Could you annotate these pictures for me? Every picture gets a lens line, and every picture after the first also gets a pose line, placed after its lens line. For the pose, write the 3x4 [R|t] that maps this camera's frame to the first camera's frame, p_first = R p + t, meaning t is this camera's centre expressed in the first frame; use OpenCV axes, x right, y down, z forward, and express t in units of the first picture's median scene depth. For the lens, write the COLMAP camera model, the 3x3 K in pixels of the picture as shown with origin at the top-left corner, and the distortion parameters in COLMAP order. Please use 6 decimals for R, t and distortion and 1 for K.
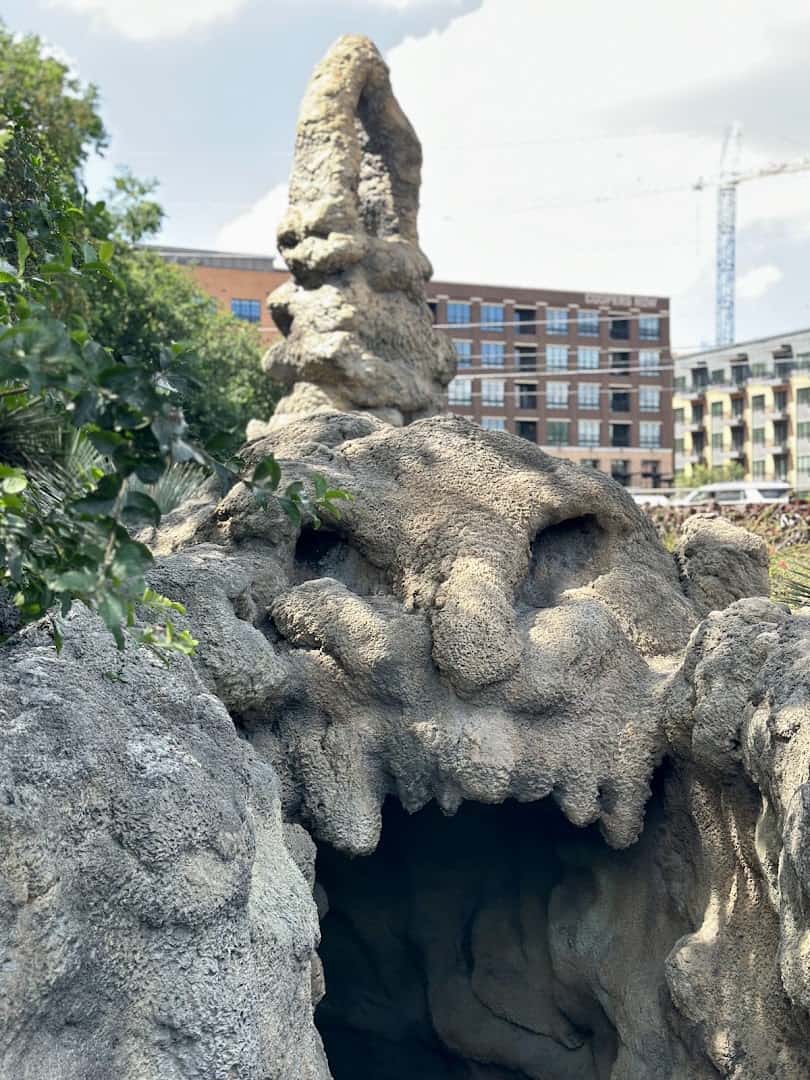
lens RADIAL K [[826.6, 0, 405.0], [0, 826.6, 540.0], [0, 0, 1]] dist [0.008640, -0.030211]
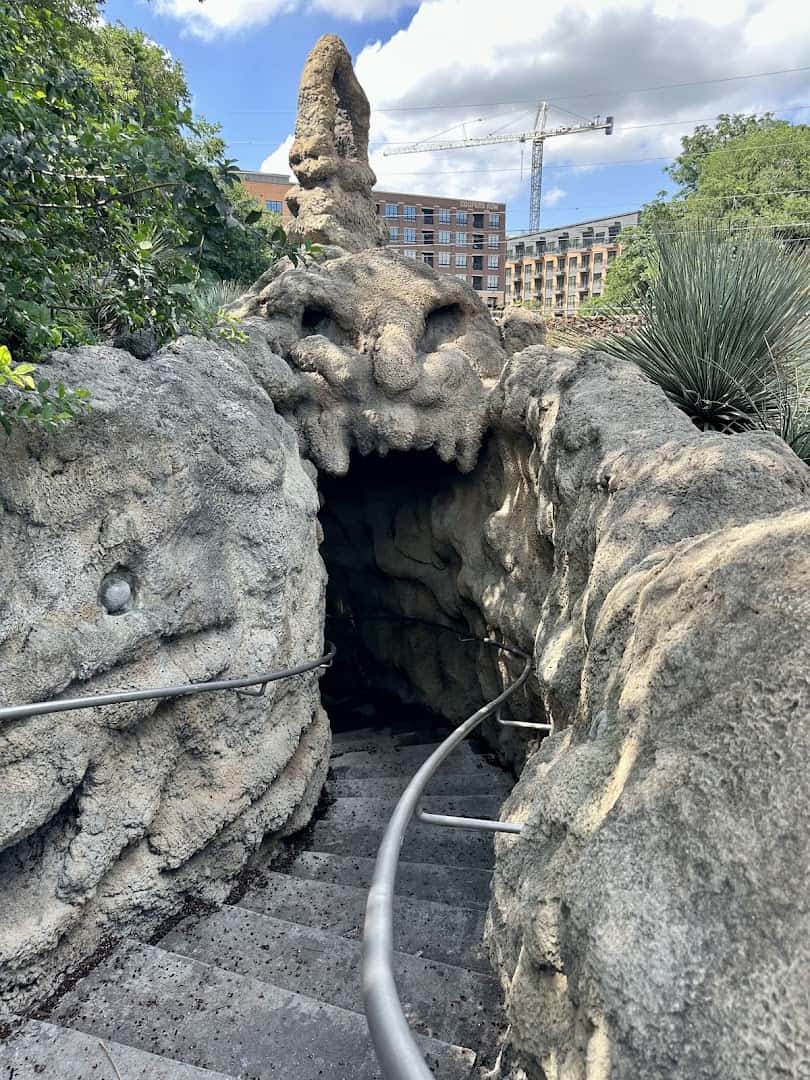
lens RADIAL K [[427.7, 0, 400.7], [0, 427.7, 542.2], [0, 0, 1]] dist [-0.000560, -0.020581]
pose [[0.999155, -0.007452, 0.040414, 0.052105], [-0.000553, 0.980898, 0.194521, 0.323105], [-0.041092, -0.194379, 0.980065, -0.074479]]
